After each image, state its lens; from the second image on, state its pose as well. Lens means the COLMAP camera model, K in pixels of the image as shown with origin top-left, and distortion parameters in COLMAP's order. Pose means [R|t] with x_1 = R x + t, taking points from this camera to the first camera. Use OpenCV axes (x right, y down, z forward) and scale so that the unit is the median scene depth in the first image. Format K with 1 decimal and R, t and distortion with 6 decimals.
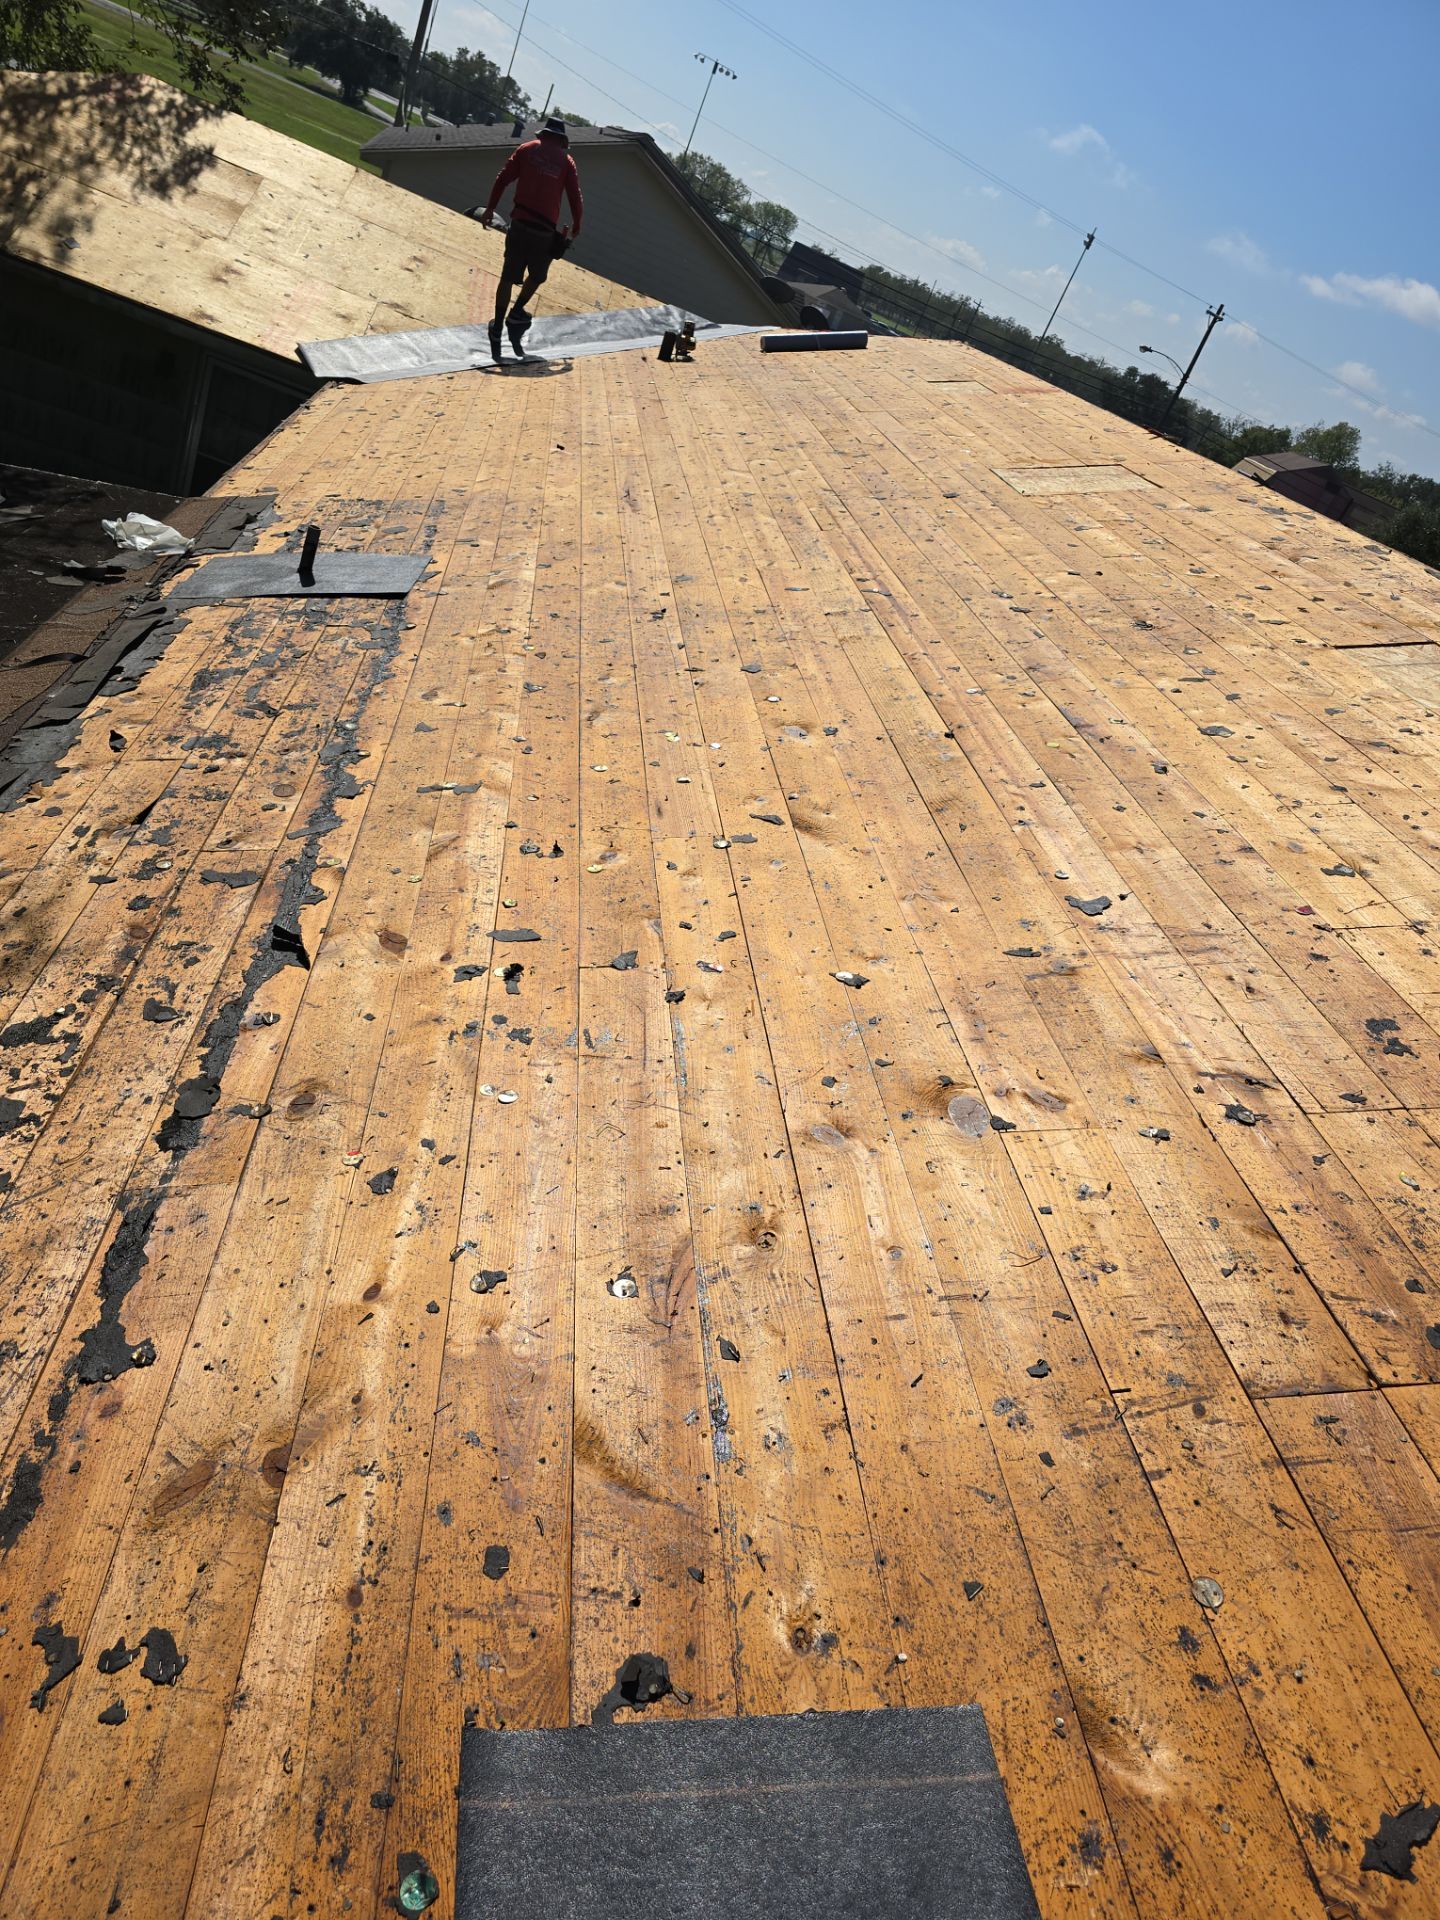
lens RADIAL K [[1391.2, 0, 720.0], [0, 1391.2, 960.0], [0, 0, 1]] dist [0.080383, -0.085110]
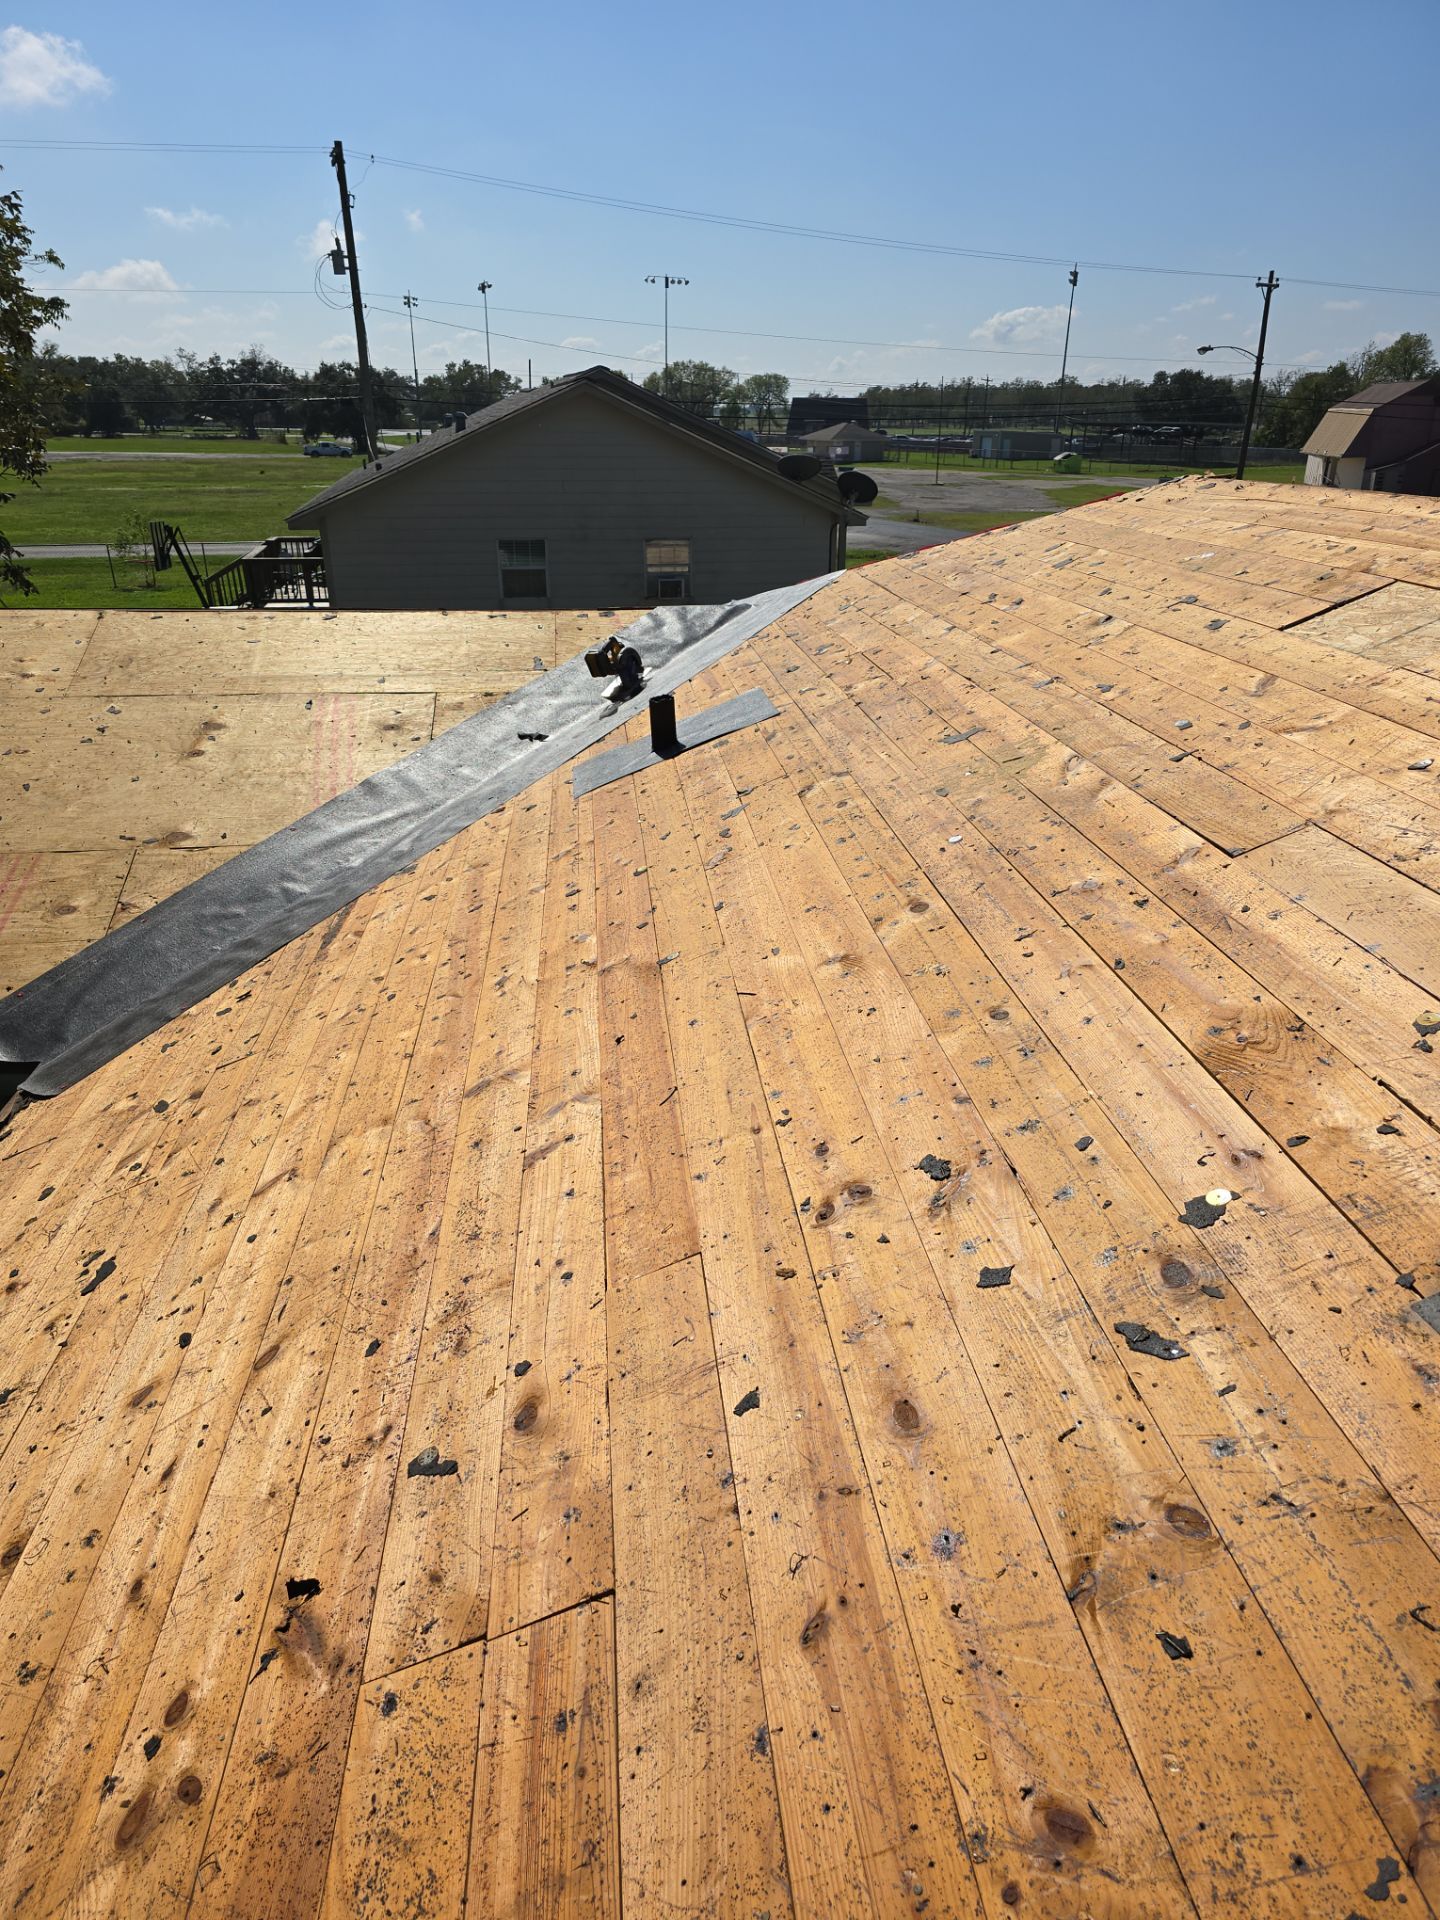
lens RADIAL K [[1391.2, 0, 720.0], [0, 1391.2, 960.0], [0, 0, 1]] dist [0.080383, -0.085110]
pose [[0.929270, -0.344228, -0.134035, 0.021268], [0.327676, 0.935646, -0.131129, -0.322628], [0.170547, 0.077934, 0.982263, 0.591283]]
